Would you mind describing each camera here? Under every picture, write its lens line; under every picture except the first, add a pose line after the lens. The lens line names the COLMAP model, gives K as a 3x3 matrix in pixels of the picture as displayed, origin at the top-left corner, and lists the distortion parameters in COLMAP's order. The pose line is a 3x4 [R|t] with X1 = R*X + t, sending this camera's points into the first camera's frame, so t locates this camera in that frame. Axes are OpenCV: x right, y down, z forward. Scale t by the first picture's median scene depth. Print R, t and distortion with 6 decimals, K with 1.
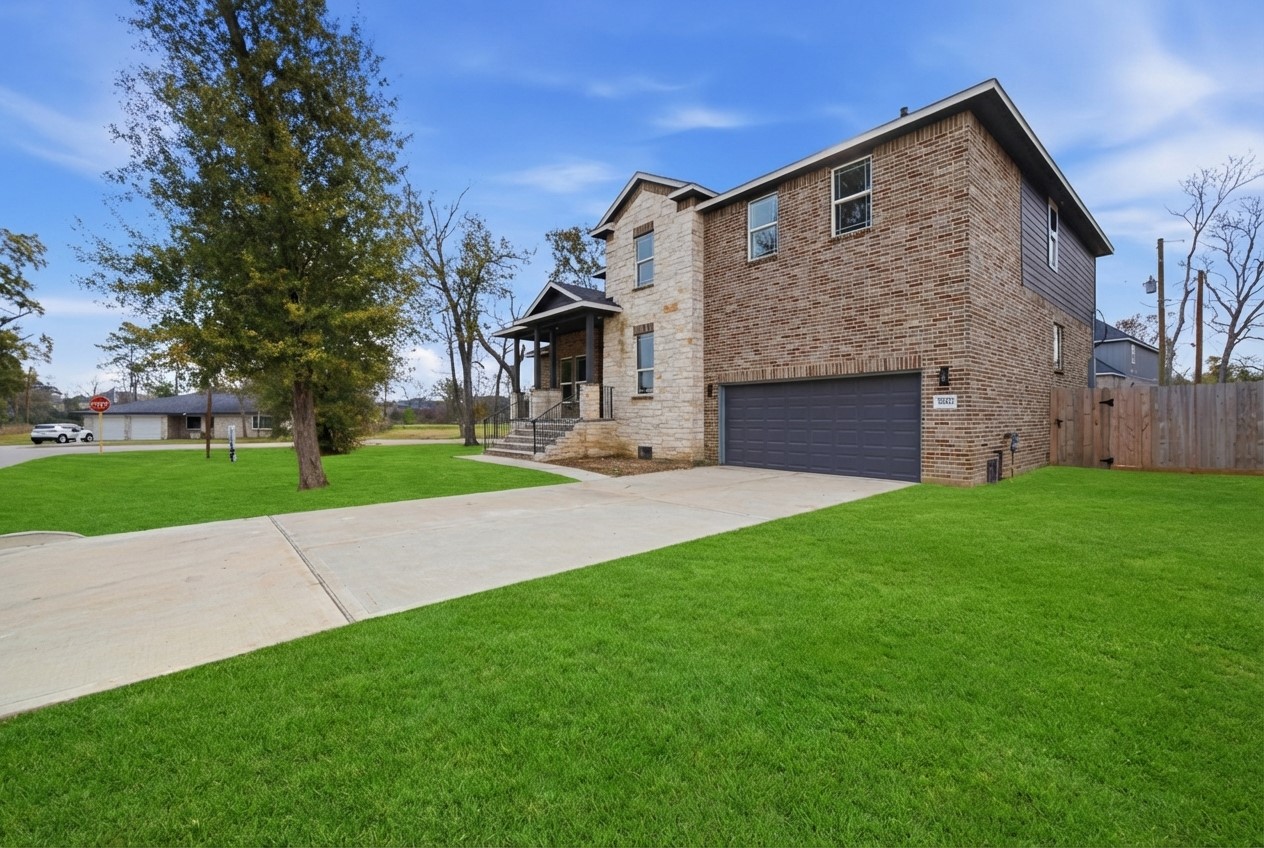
lens RADIAL K [[506.2, 0, 615.8], [0, 506.2, 428.1], [0, 0, 1]] dist [0.002165, 0.000408]
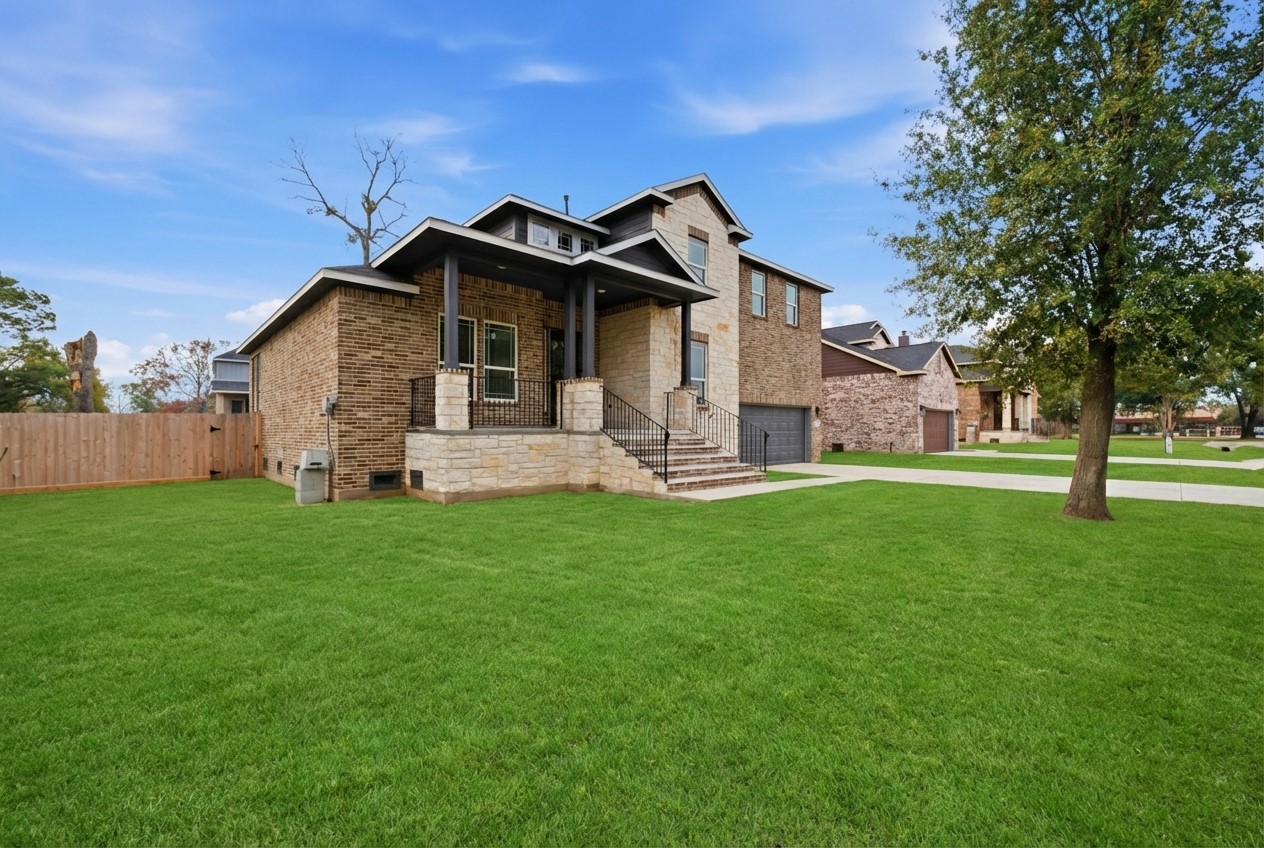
lens RADIAL K [[506.2, 0, 615.8], [0, 506.2, 428.1], [0, 0, 1]] dist [0.002165, 0.000408]
pose [[-0.039578, 0.007389, 0.999189, -0.985578], [0.018978, 0.999798, -0.006642, -0.021307], [-0.999036, 0.018700, -0.039711, 1.317836]]
